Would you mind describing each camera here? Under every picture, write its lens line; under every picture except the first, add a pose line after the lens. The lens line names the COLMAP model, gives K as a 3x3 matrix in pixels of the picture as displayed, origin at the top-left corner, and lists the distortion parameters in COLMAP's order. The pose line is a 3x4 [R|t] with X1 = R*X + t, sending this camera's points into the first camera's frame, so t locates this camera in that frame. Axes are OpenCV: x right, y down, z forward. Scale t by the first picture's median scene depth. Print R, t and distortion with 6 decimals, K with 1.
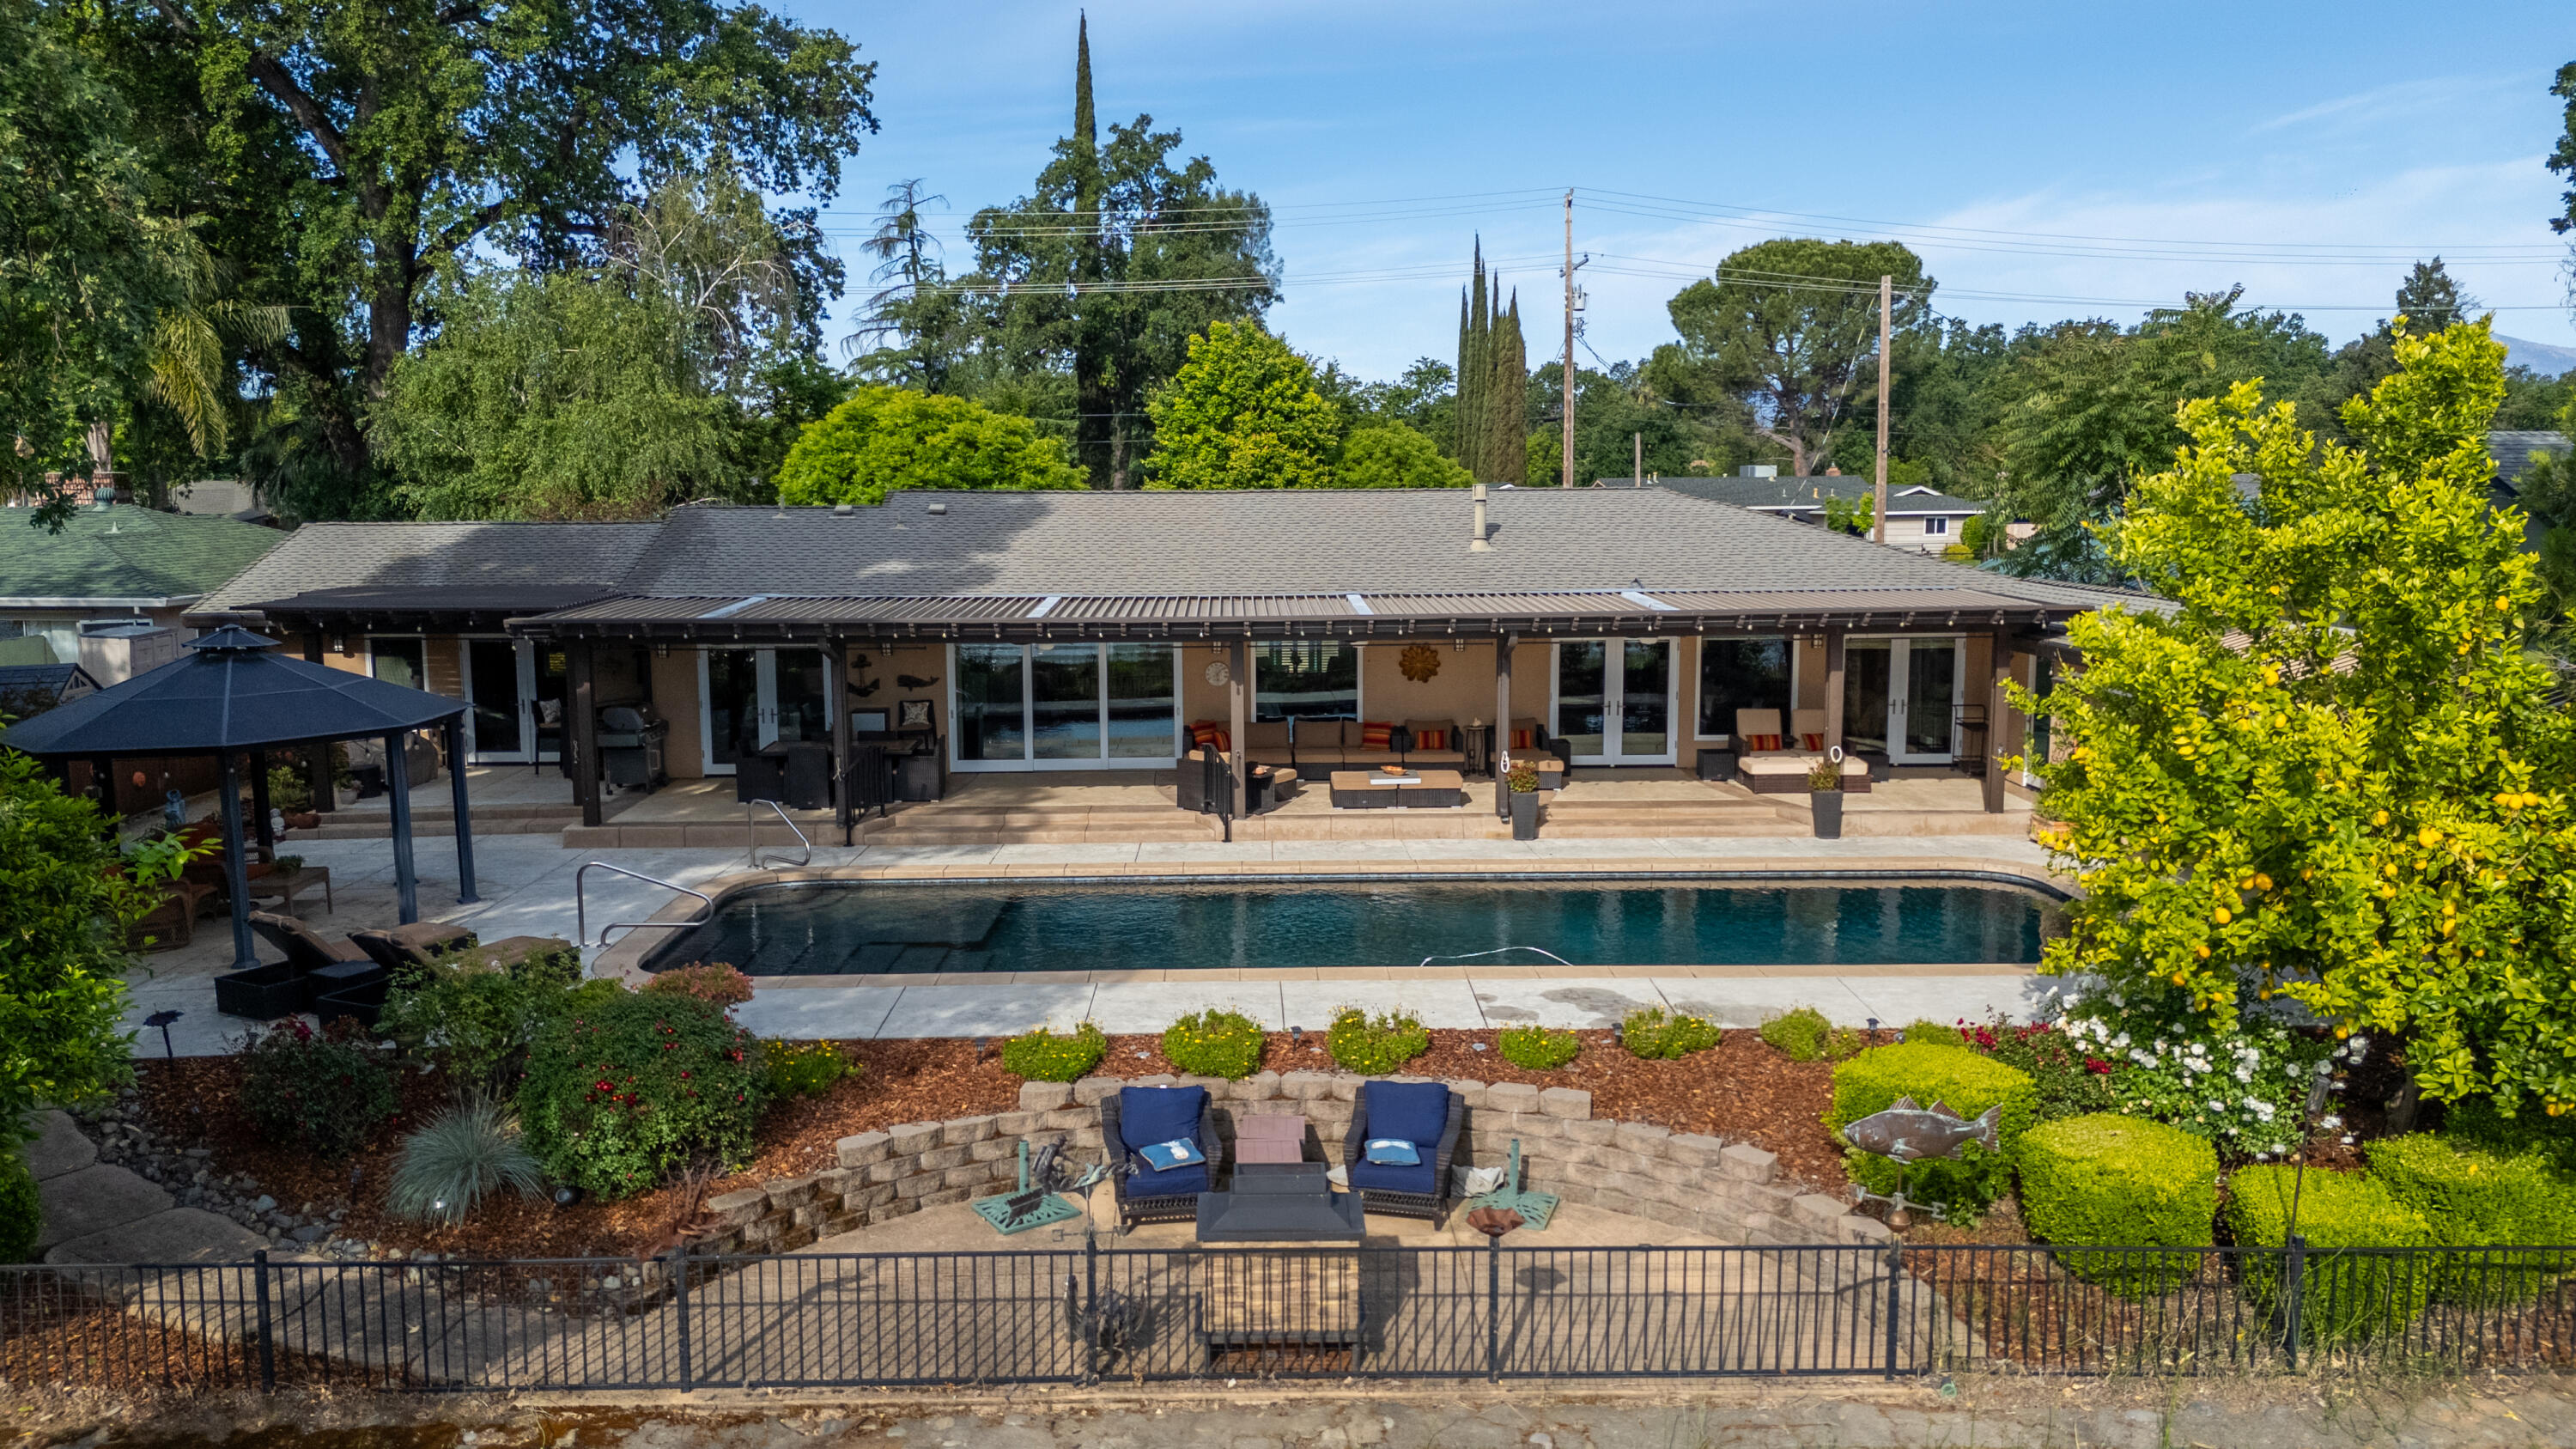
lens RADIAL K [[1855.5, 0, 1290.1], [0, 1855.5, 732.0], [0, 0, 1]] dist [-0.030601, -0.001160]
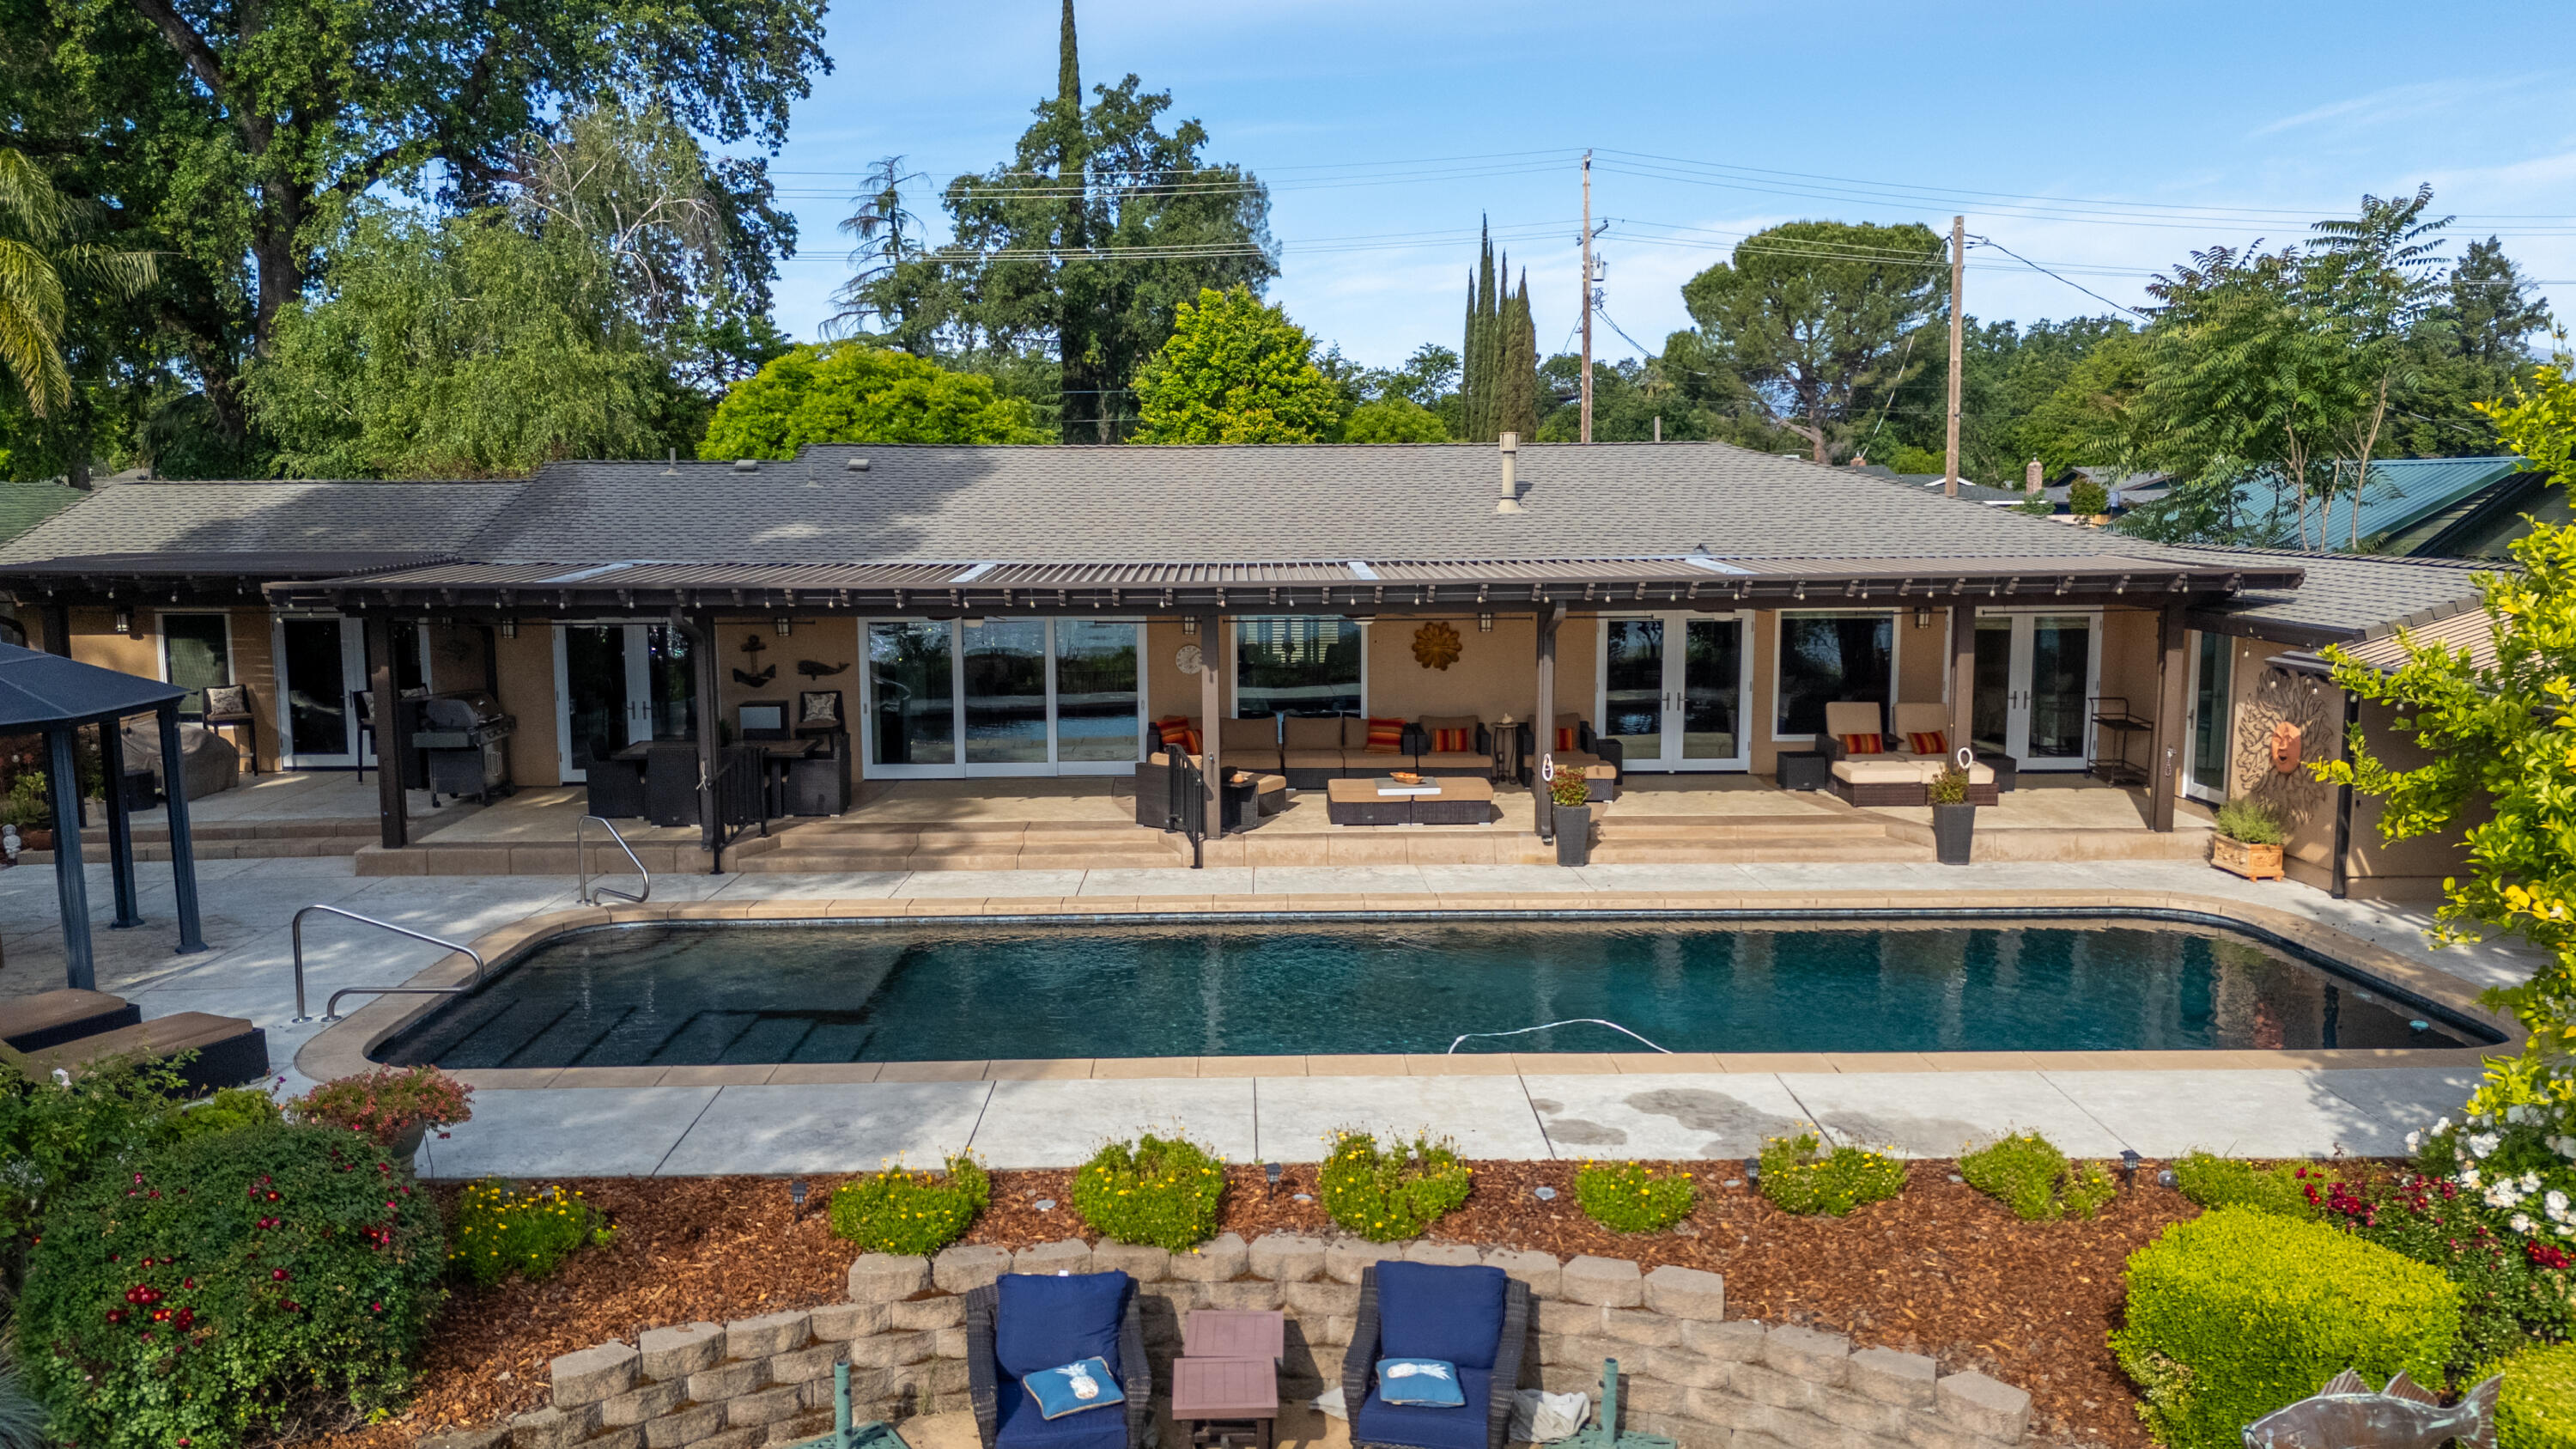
lens RADIAL K [[1855.5, 0, 1284.8], [0, 1855.5, 718.8], [0, 0, 1]] dist [-0.030601, -0.001160]
pose [[0.999994, 0.000606, -0.003361, 0.005460], [-0.000637, 0.999958, -0.009099, 0.002259], [0.003355, 0.009101, 0.999953, 0.184351]]
